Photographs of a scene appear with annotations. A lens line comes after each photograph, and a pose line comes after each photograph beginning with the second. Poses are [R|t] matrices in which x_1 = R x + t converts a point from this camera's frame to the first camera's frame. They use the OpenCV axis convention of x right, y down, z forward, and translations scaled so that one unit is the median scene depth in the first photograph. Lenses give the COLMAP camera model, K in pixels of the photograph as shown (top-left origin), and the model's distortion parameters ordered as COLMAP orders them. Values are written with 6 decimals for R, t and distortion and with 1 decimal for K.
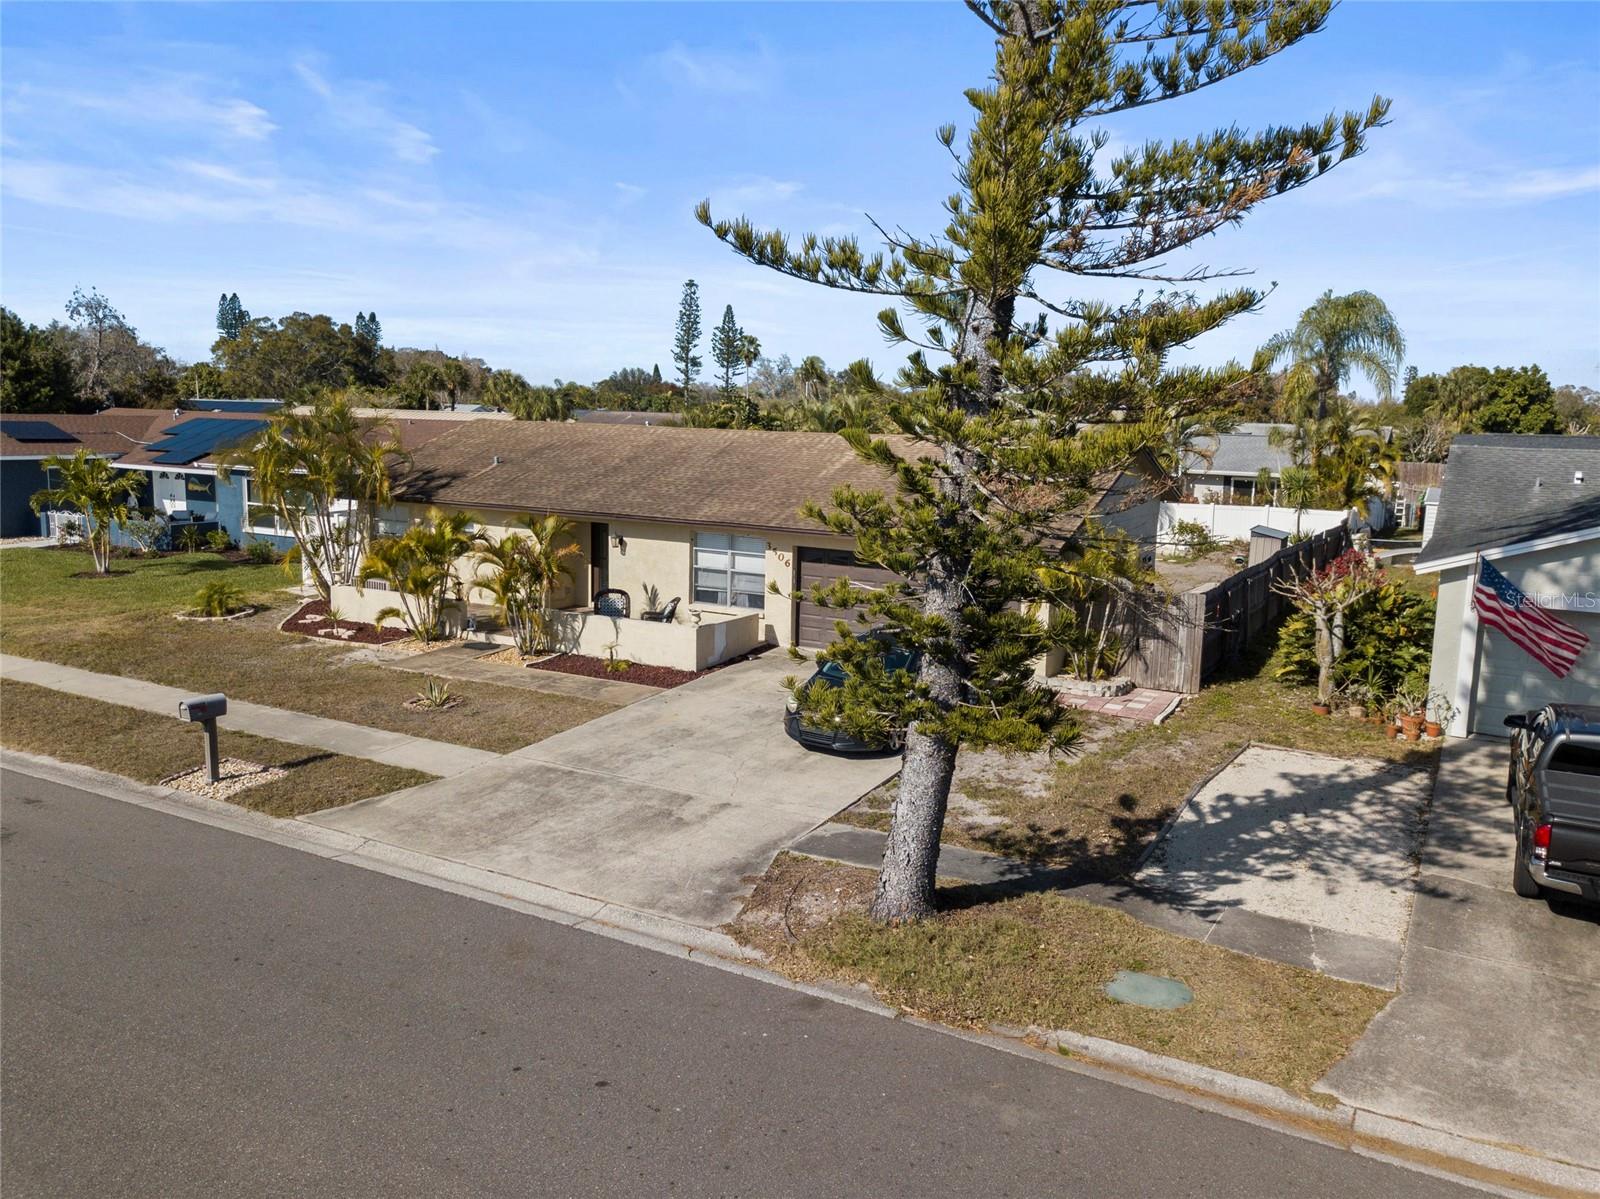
lens RADIAL K [[1200.8, 0, 835.5], [0, 1200.8, 616.7], [0, 0, 1]] dist [0.024494, -0.004764]
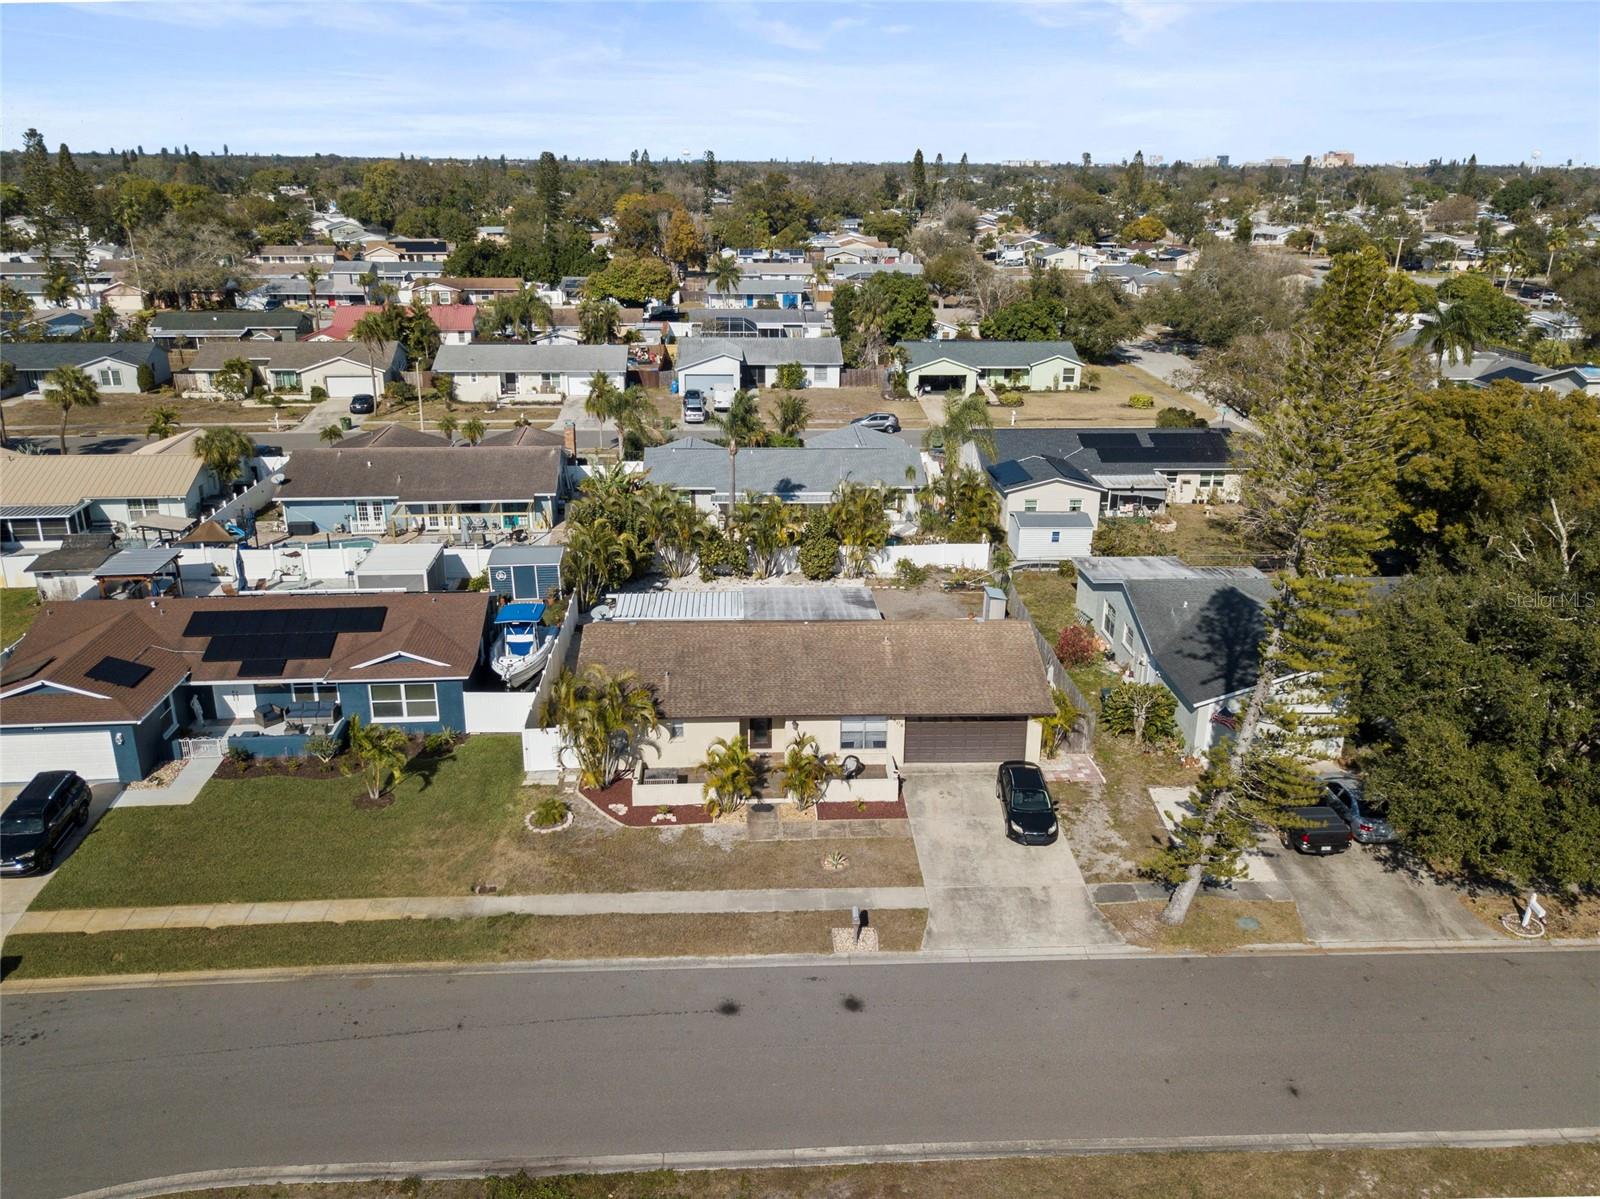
lens RADIAL K [[1200.8, 0, 808.5], [0, 1200.8, 598.1], [0, 0, 1]] dist [0.024494, -0.004764]
pose [[0.853182, -0.188688, 0.486289, -1.355284], [0.096407, 0.973260, 0.208498, -0.838172], [-0.512627, -0.131005, 0.848558, -0.670567]]
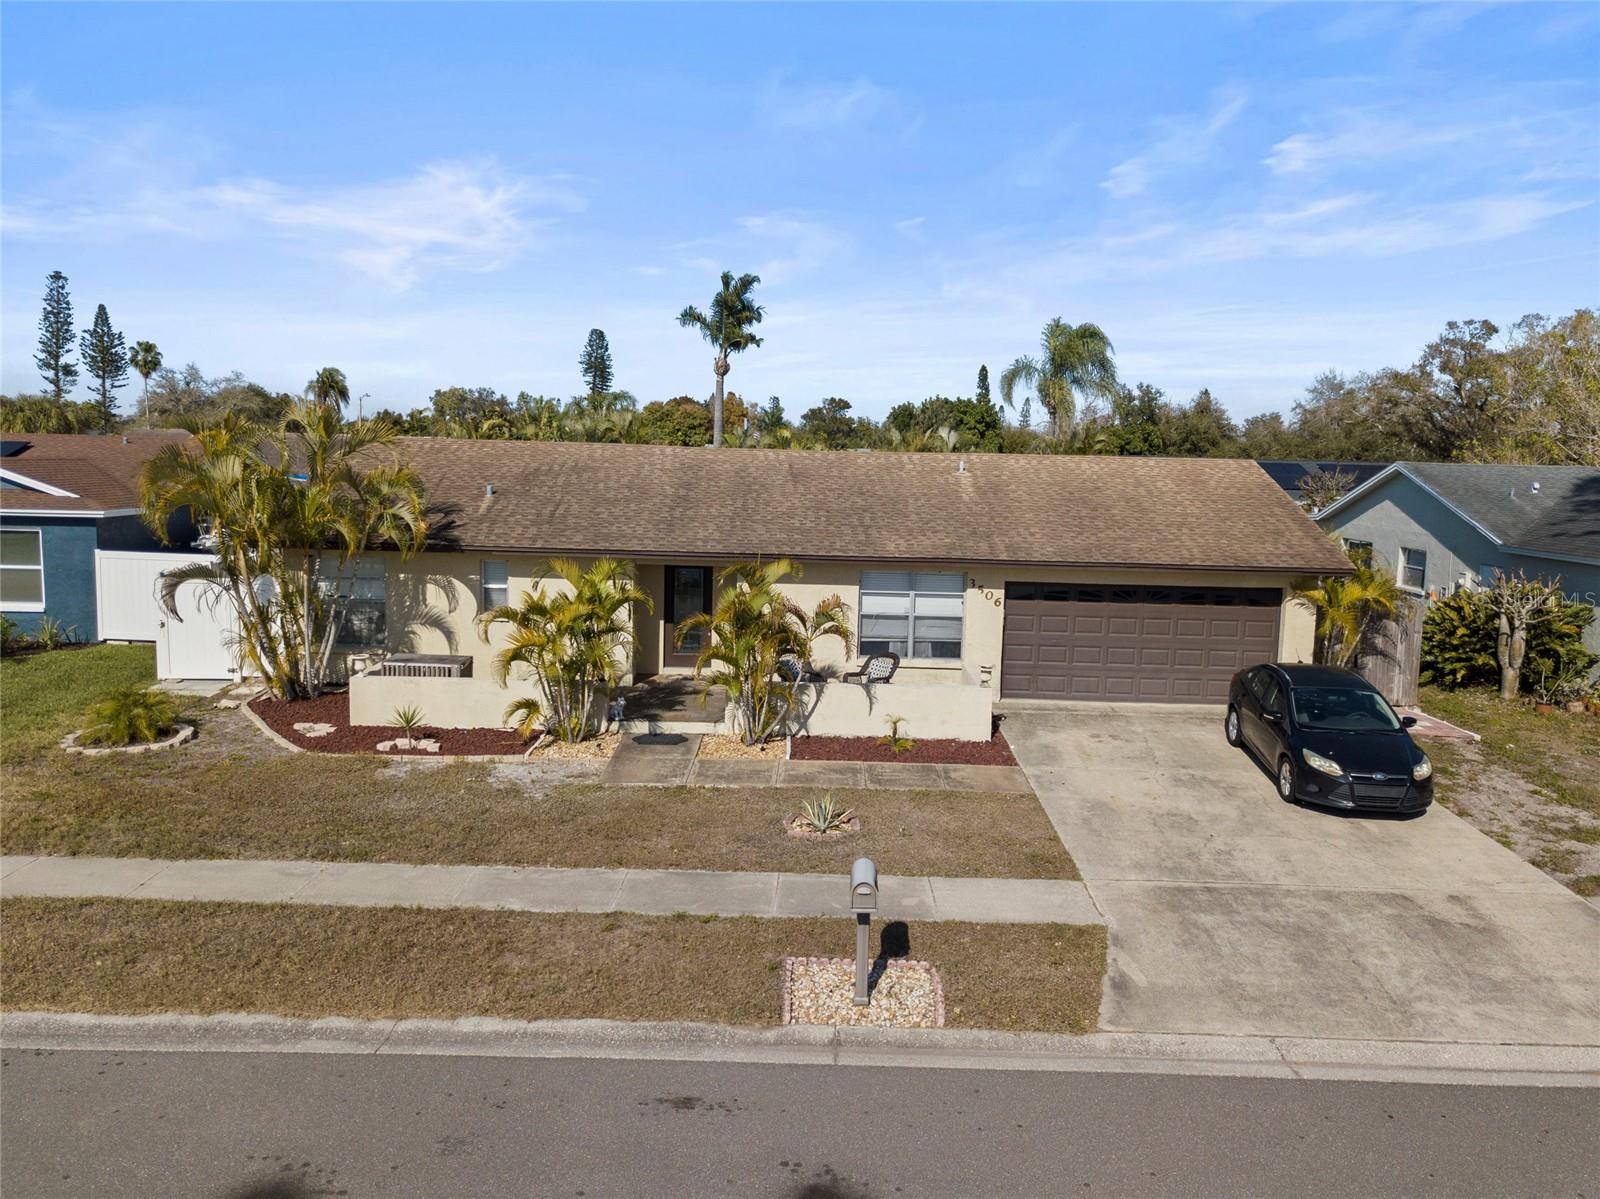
lens RADIAL K [[1200.8, 0, 807.7], [0, 1200.8, 593.8], [0, 0, 1]] dist [0.024494, -0.004764]
pose [[0.880503, -0.057746, 0.470509, -0.717887], [0.075322, 0.996986, -0.018596, -0.057378], [-0.468017, 0.051813, 0.882199, 0.388410]]
